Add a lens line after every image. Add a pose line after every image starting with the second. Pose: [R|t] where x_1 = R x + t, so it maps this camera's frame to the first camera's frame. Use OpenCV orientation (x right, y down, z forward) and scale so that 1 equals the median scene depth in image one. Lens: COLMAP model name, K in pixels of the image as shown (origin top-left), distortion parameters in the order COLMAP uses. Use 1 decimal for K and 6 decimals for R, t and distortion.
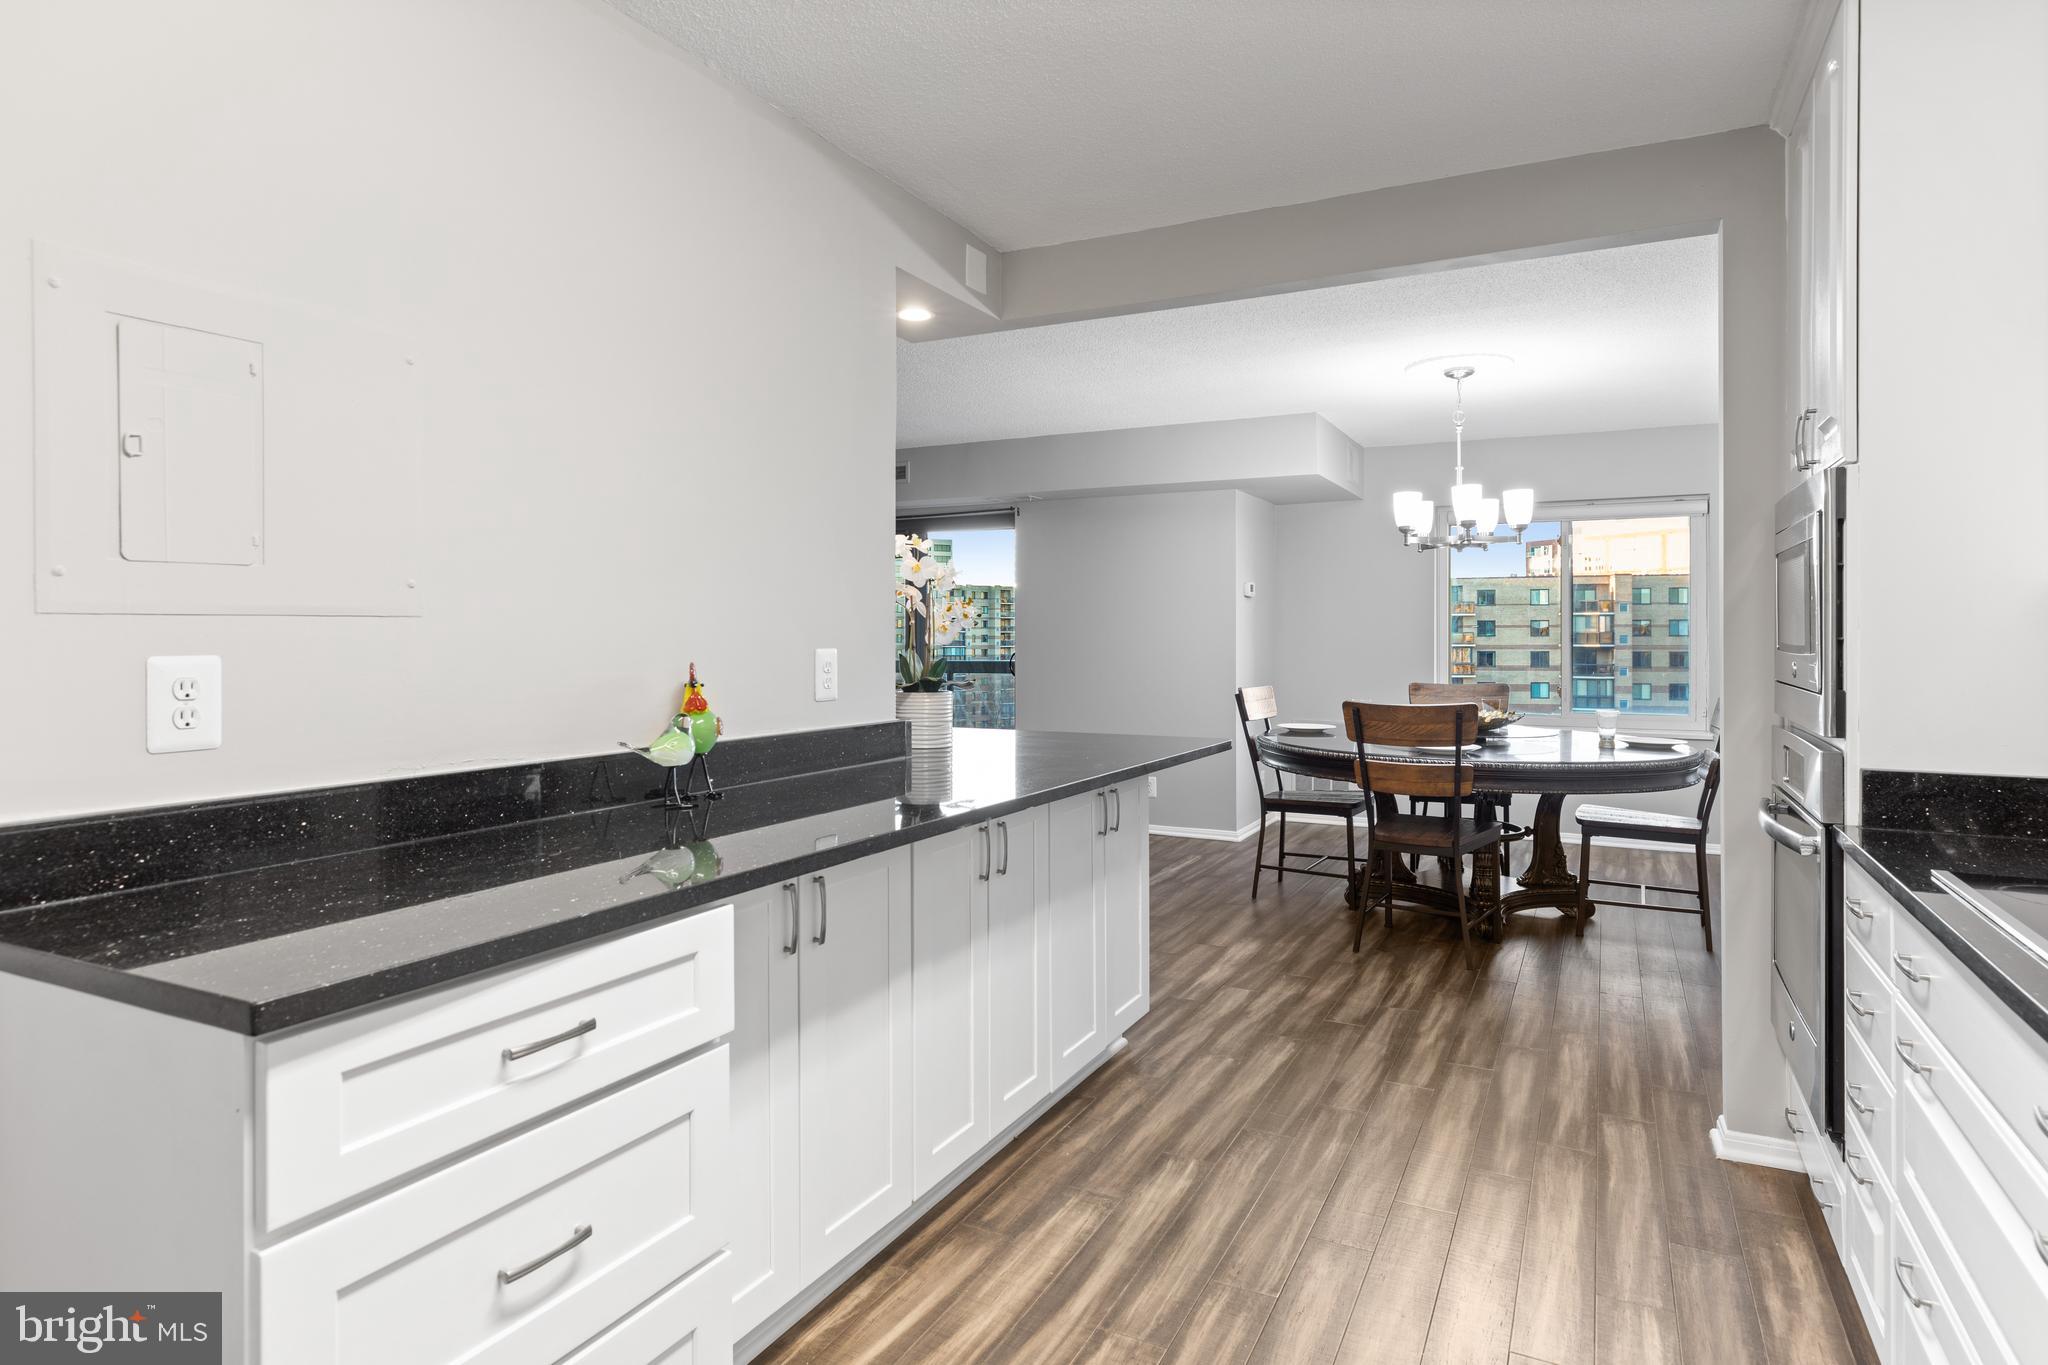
lens RADIAL K [[1165.9, 0, 1032.3], [0, 1165.9, 642.4], [0, 0, 1]] dist [0.031844, 0.000512]
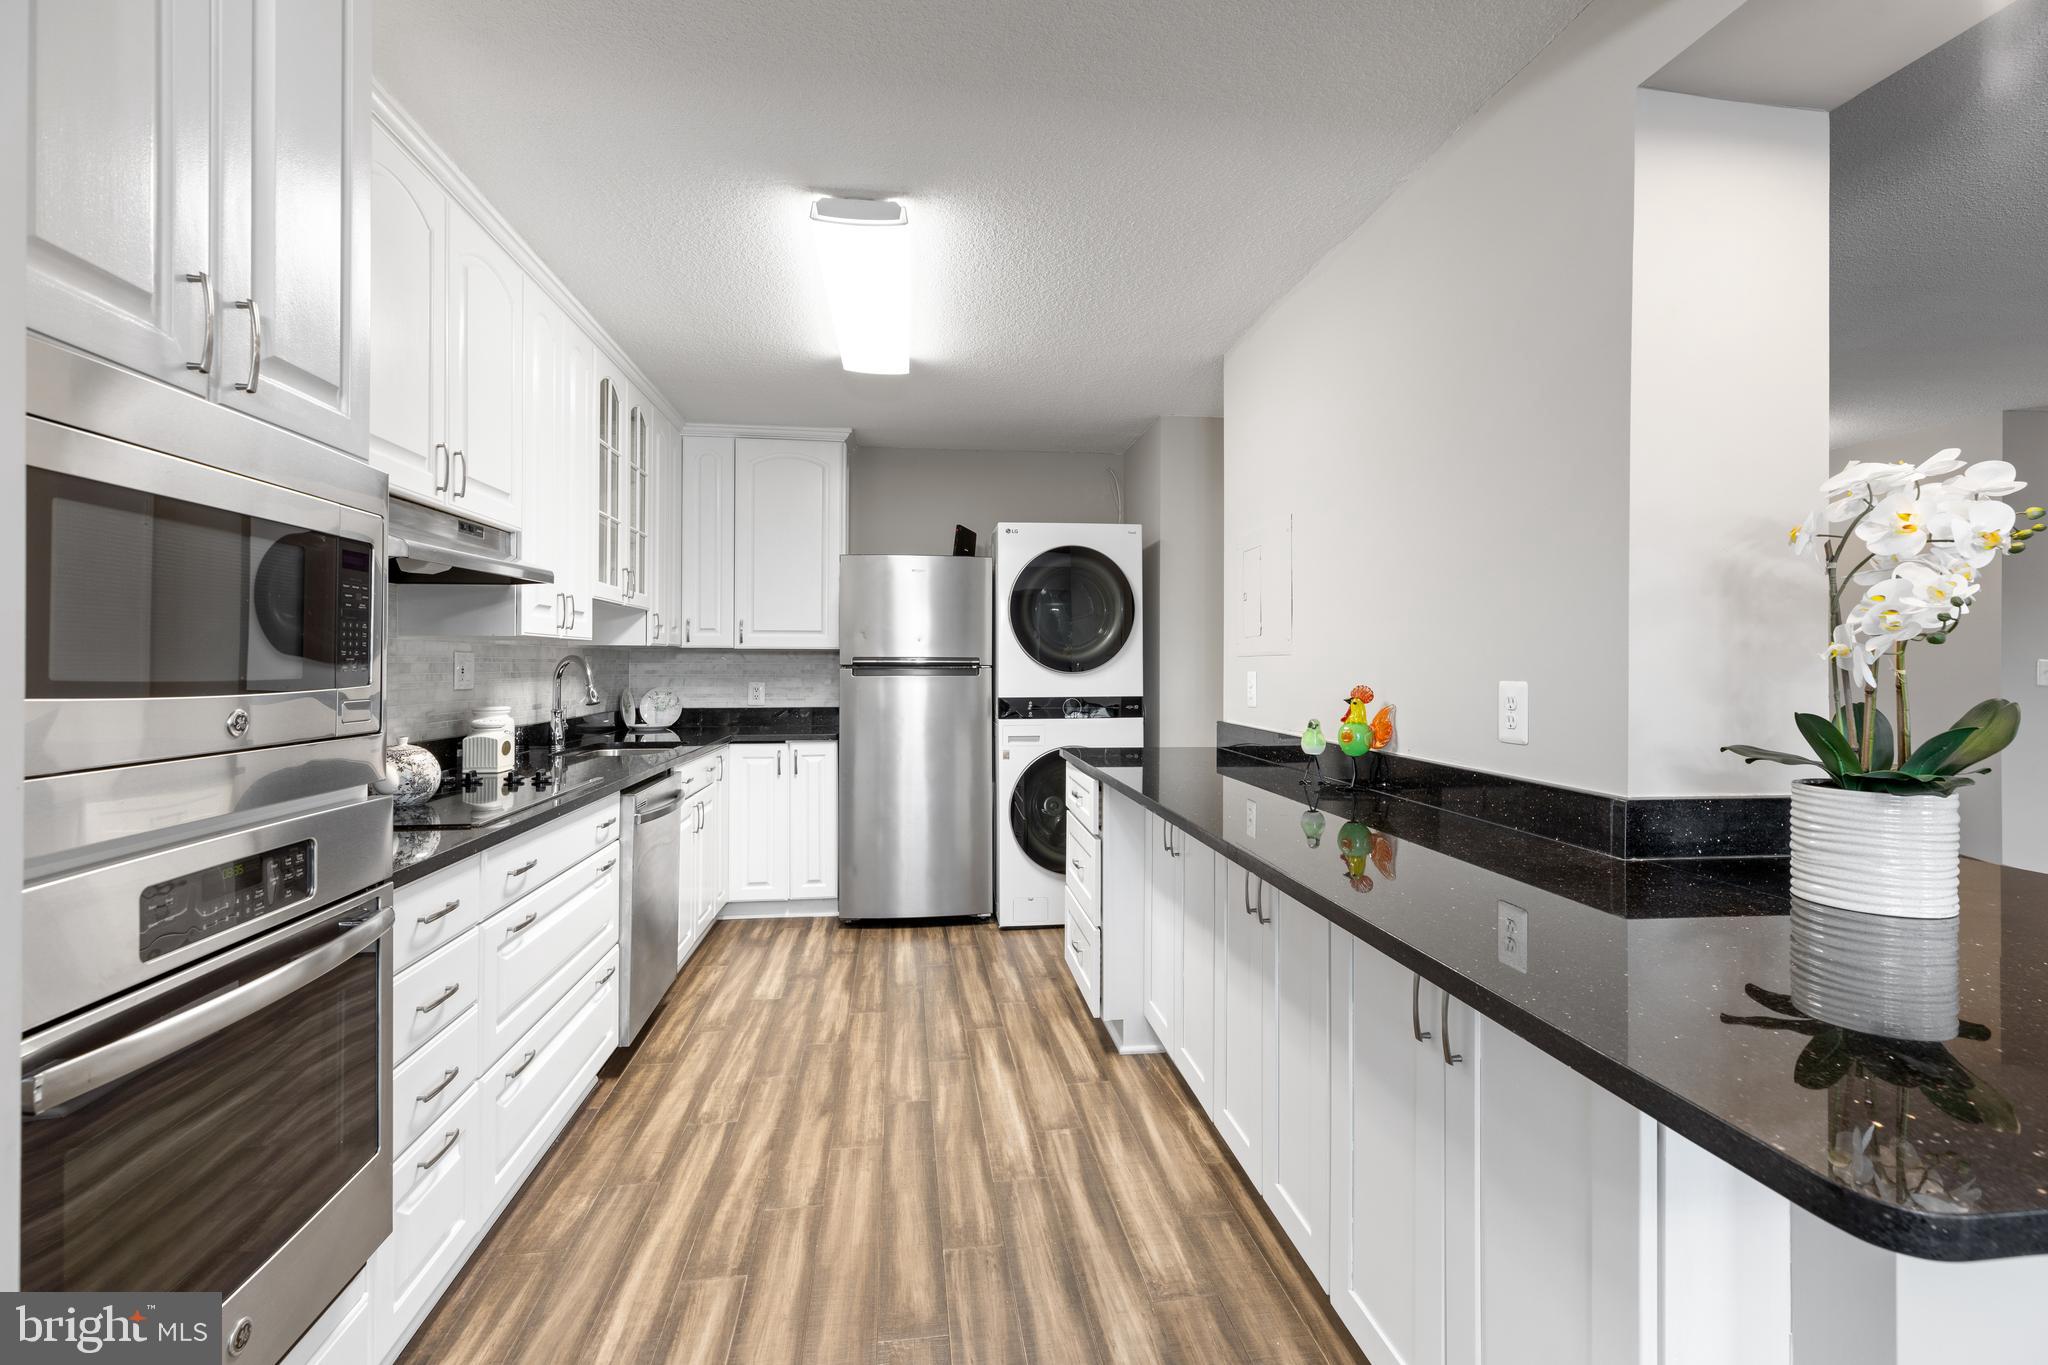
lens RADIAL K [[934.8, 0, 1023.1], [0, 934.8, 668.5], [0, 0, 1]] dist [0.009289, 0.000577]
pose [[-0.836307, -0.005706, -0.548232, 0.610309], [-0.005869, 0.999982, -0.001456, -0.001115], [0.548230, 0.002000, -0.836325, 1.710010]]
